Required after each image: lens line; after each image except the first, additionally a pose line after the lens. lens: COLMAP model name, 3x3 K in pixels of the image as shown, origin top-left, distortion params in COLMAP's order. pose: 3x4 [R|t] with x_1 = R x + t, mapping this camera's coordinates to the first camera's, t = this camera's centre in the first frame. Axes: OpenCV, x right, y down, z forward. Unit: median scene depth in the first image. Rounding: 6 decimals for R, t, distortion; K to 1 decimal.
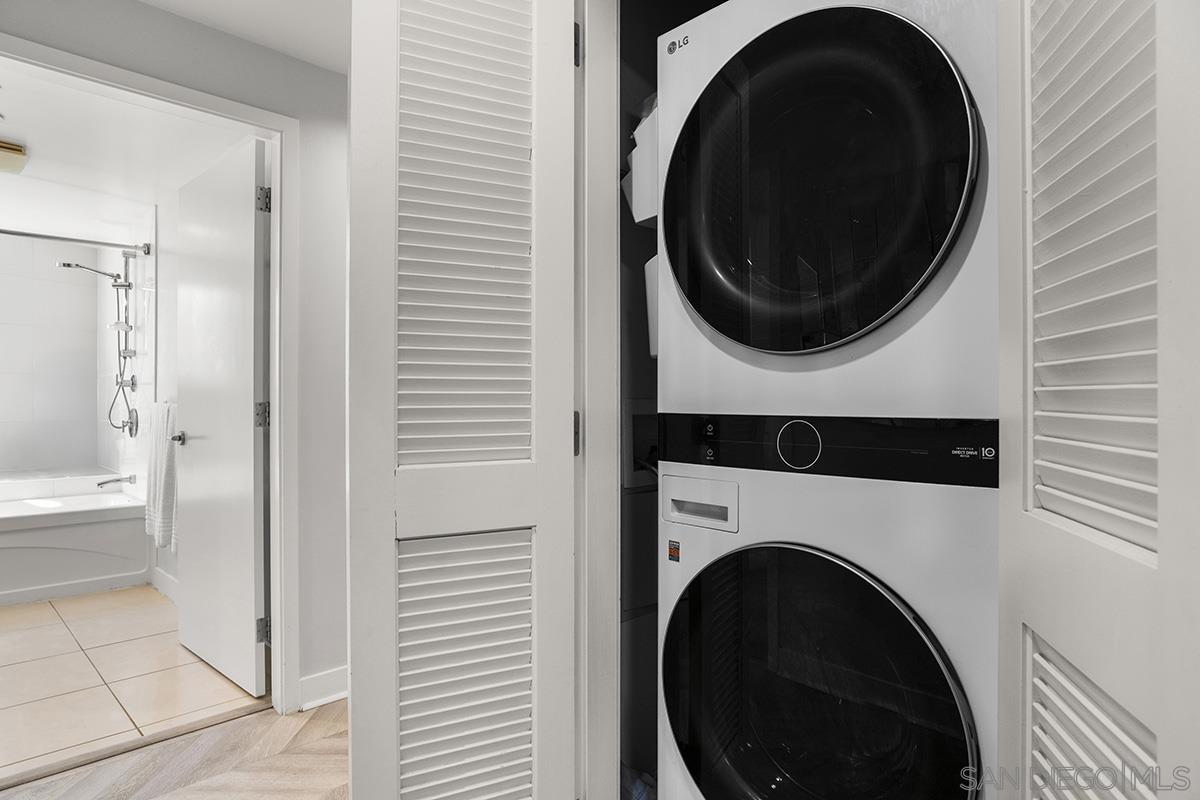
lens RADIAL K [[693.3, 0, 597.3], [0, 693.3, 376.9], [0, 0, 1]] dist [-0.053671, 0.036044]
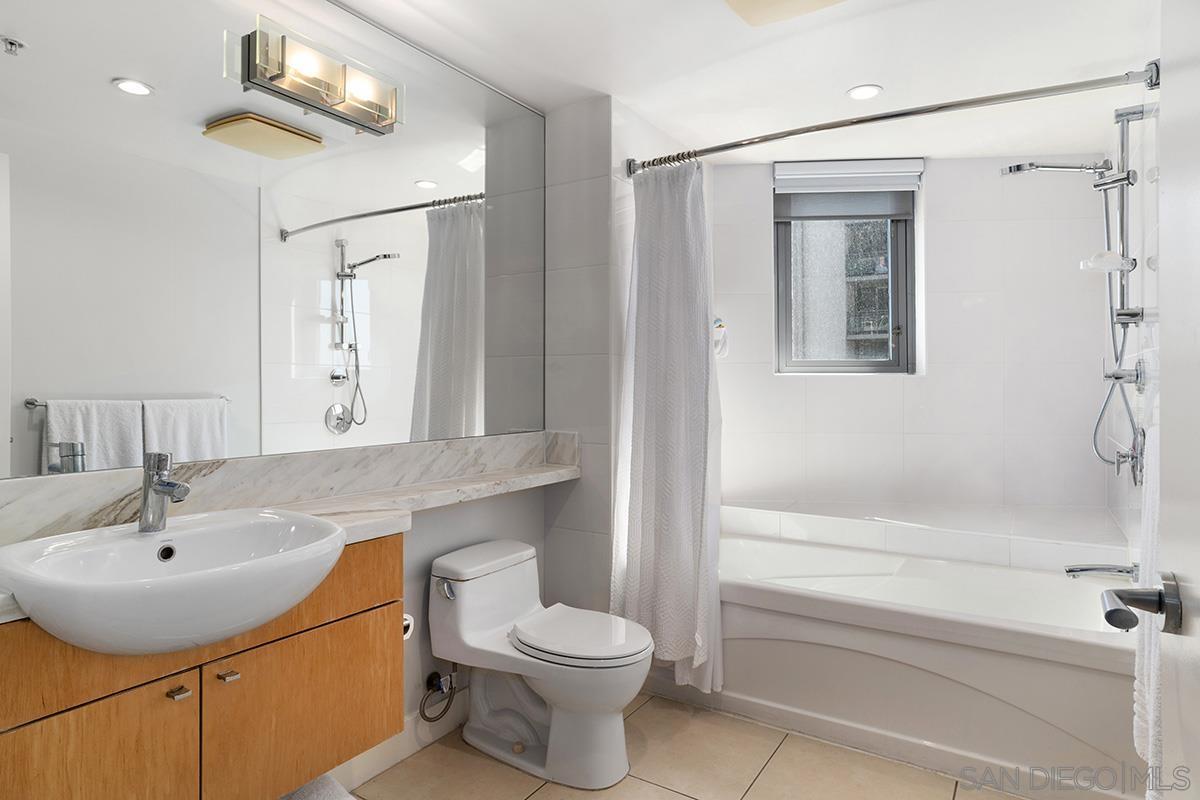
lens RADIAL K [[693.3, 0, 597.3], [0, 693.3, 376.9], [0, 0, 1]] dist [-0.053671, 0.036044]
pose [[0.214836, 0.001254, -0.976649, -0.288645], [0.003492, 0.999992, 0.002052, 0.007534], [0.976644, -0.003851, 0.214830, 0.517081]]
